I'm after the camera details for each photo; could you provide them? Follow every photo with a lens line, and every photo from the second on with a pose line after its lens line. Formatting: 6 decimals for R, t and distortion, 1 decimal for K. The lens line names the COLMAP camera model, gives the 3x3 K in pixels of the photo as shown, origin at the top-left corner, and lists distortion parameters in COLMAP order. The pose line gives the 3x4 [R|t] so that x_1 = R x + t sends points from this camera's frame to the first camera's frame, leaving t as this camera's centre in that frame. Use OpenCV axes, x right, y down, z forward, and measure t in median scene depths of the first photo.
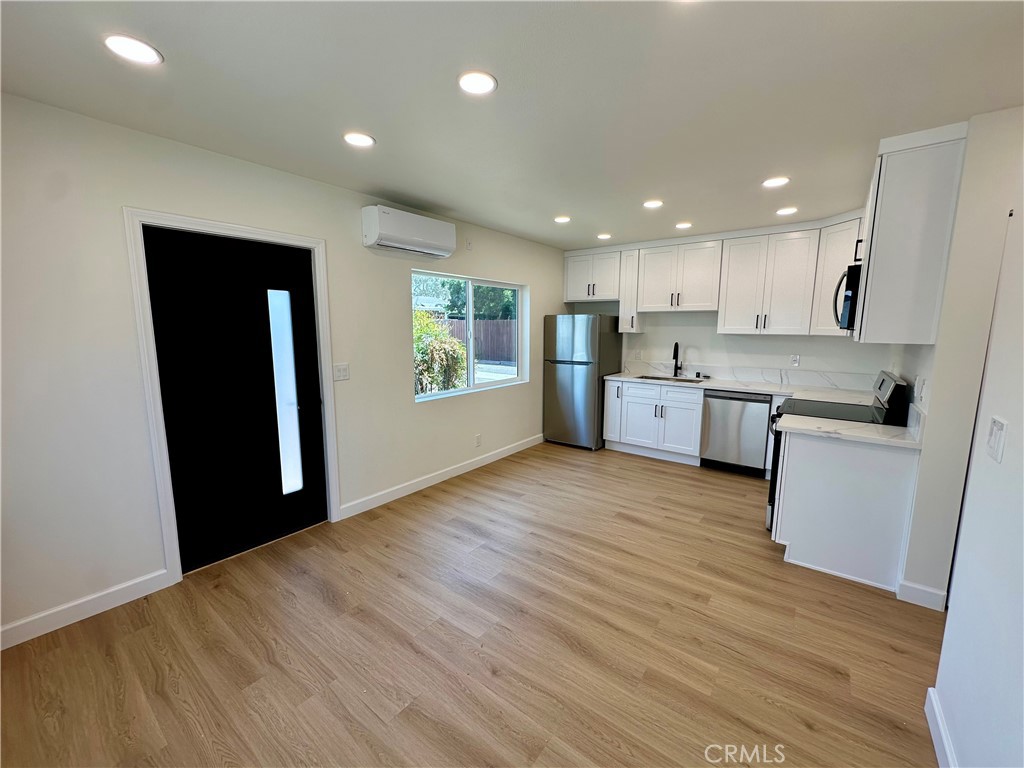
lens RADIAL K [[403.6, 0, 512.0], [0, 403.6, 384.0], [0, 0, 1]] dist [0.001386, 0.000156]
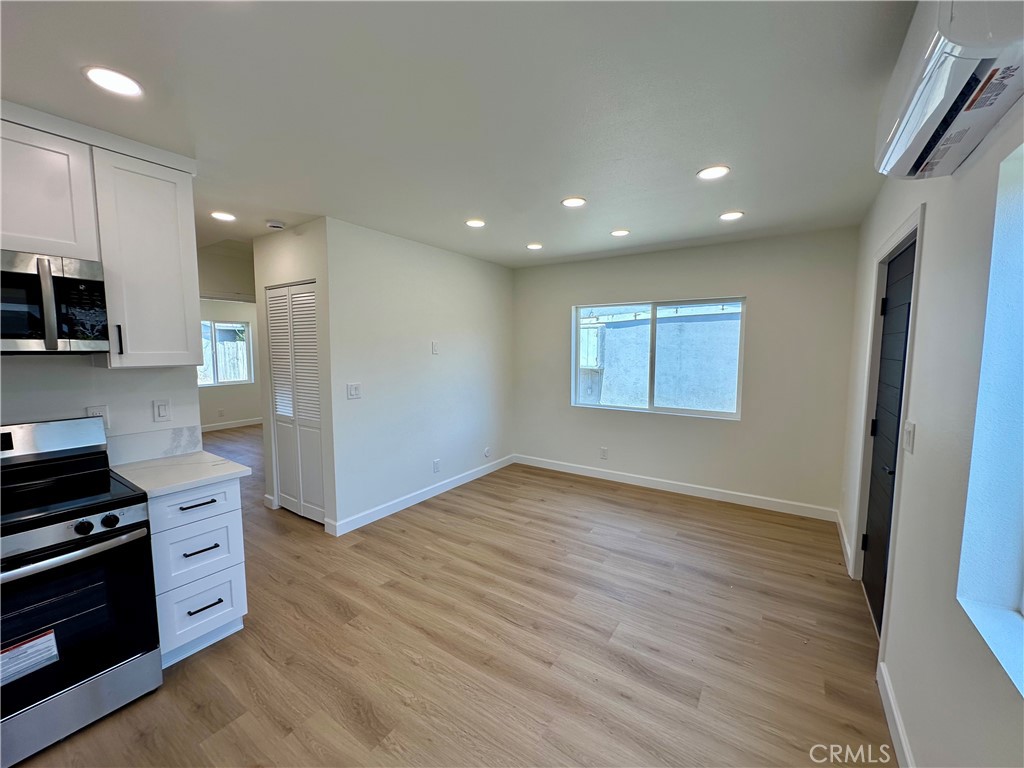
lens RADIAL K [[414.2, 0, 512.0], [0, 414.2, 384.0], [0, 0, 1]] dist [0.001033, 0.000332]
pose [[-0.997717, 0.001887, -0.067508, 0.126260], [-0.013981, 0.972181, 0.233811, -0.187358], [0.066072, 0.234221, -0.969936, 1.258508]]
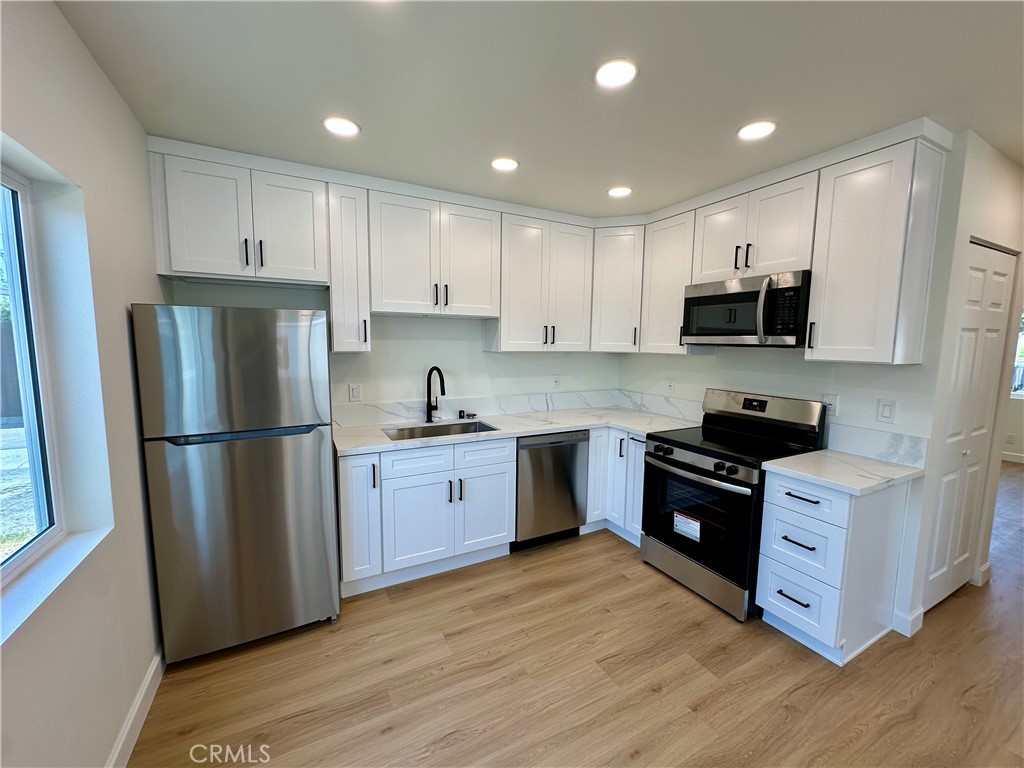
lens RADIAL K [[414.2, 0, 512.0], [0, 414.2, 384.0], [0, 0, 1]] dist [0.001033, 0.000332]
pose [[0.412959, -0.093043, 0.905984, -0.139967], [0.121079, 0.991547, 0.046642, -0.122195], [-0.902665, 0.090434, 0.420734, 0.843806]]
